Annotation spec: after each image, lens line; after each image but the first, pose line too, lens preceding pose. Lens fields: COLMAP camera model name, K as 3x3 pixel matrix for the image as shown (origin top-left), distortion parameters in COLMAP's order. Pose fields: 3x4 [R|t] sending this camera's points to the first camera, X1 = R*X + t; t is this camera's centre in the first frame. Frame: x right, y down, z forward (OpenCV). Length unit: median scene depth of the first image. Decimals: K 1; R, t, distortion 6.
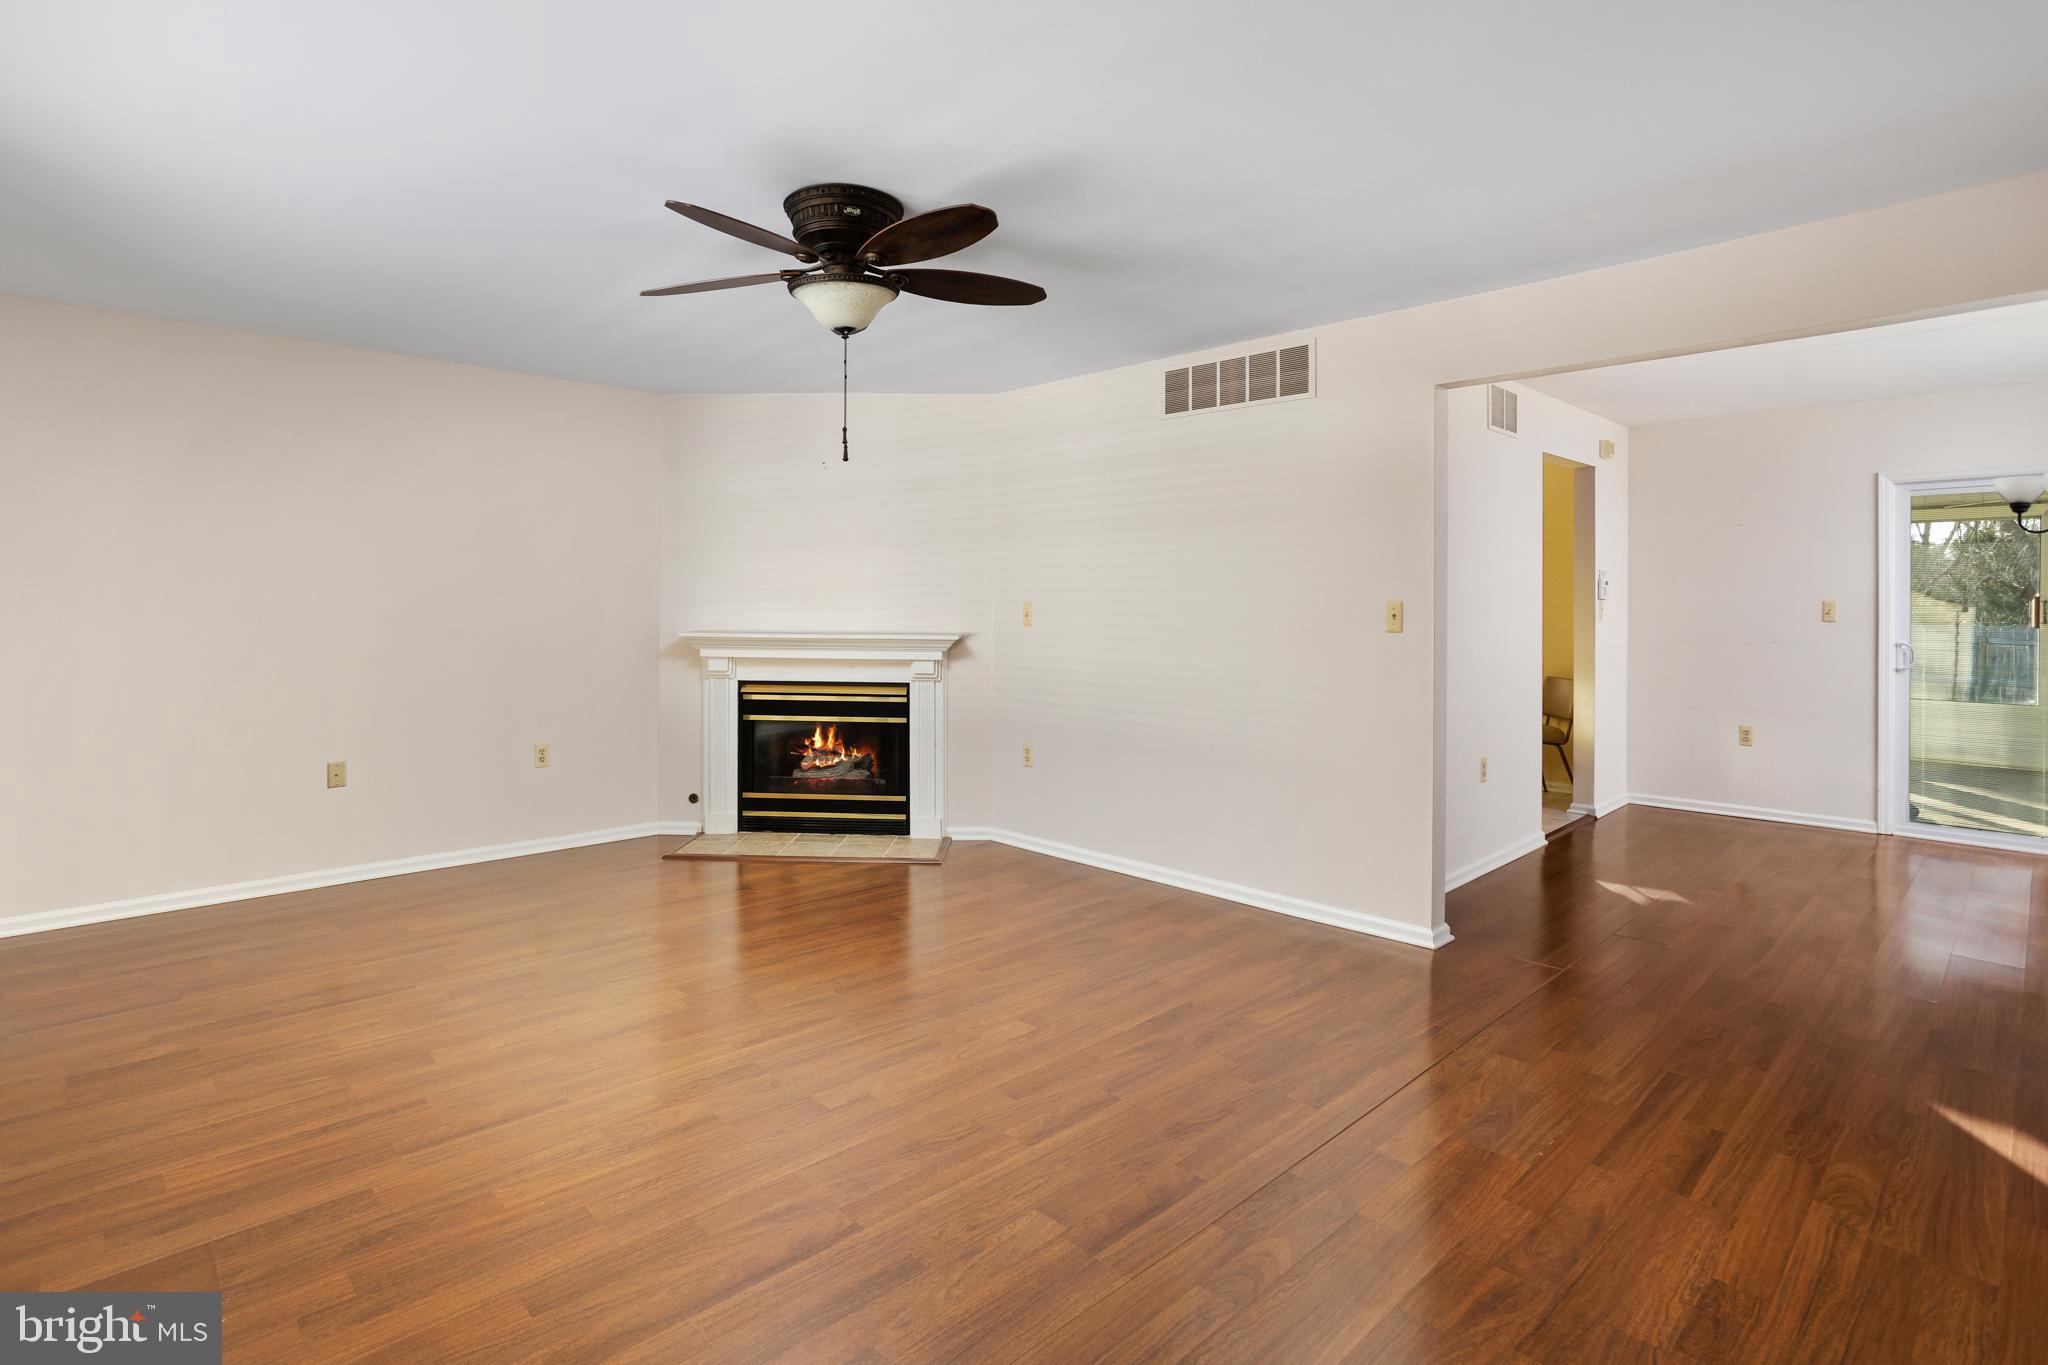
lens RADIAL K [[1006.0, 0, 1006.1], [0, 1006.0, 615.2], [0, 0, 1]] dist [-0.028292, 0.000876]
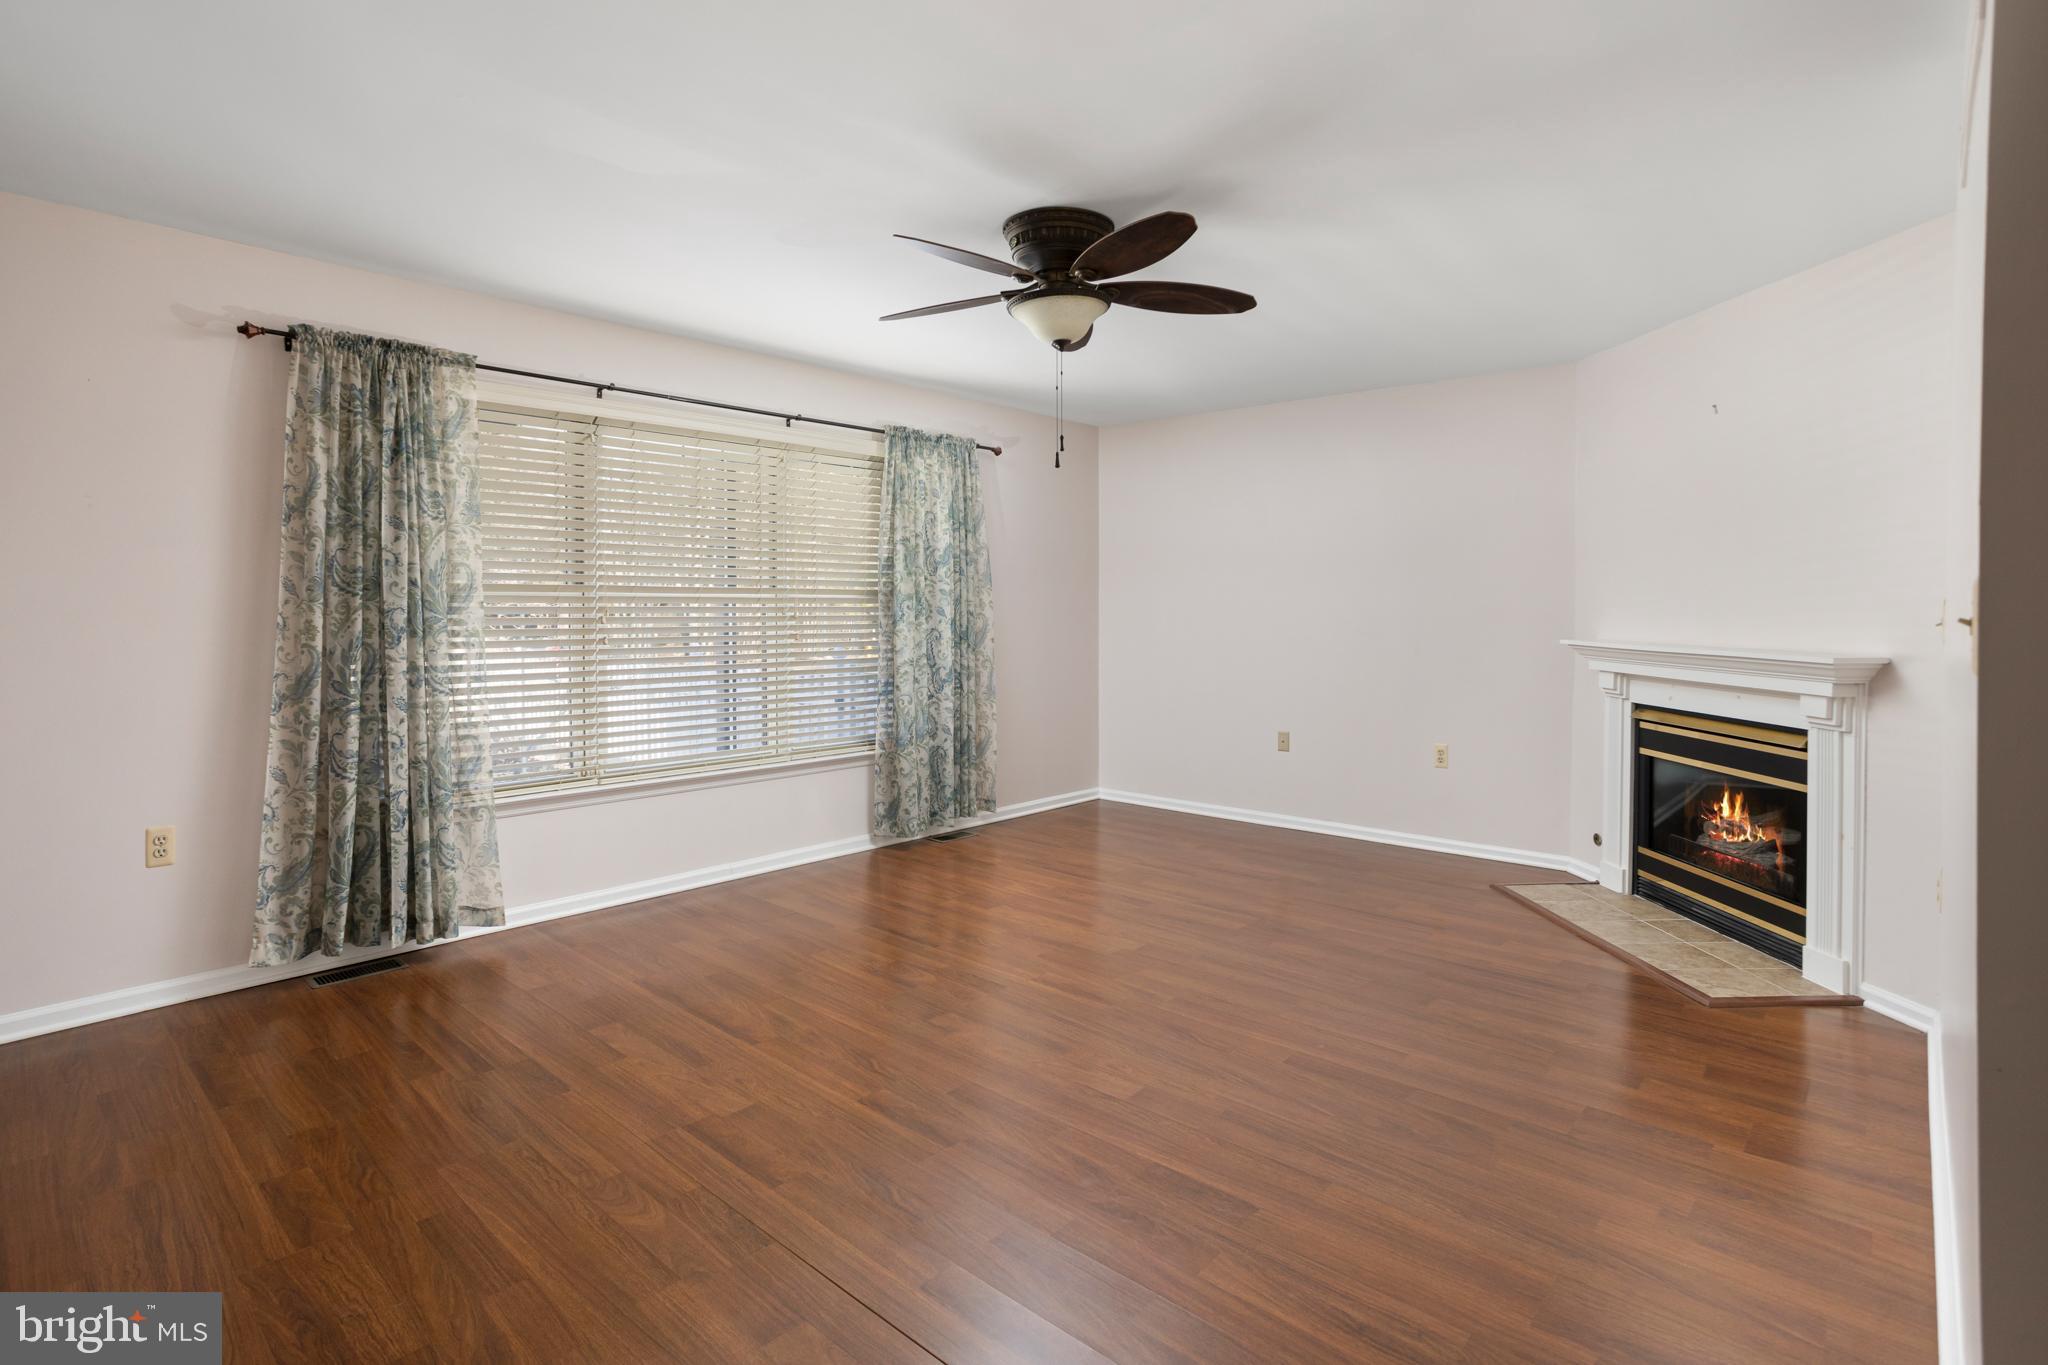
lens RADIAL K [[1006.0, 0, 1033.1], [0, 1006.0, 638.9], [0, 0, 1]] dist [-0.028292, 0.000876]
pose [[0.091153, 0.026280, -0.995490, 0.472593], [-0.011264, 0.999615, 0.025357, 0.000244], [0.995773, 0.008902, 0.091414, 0.462974]]
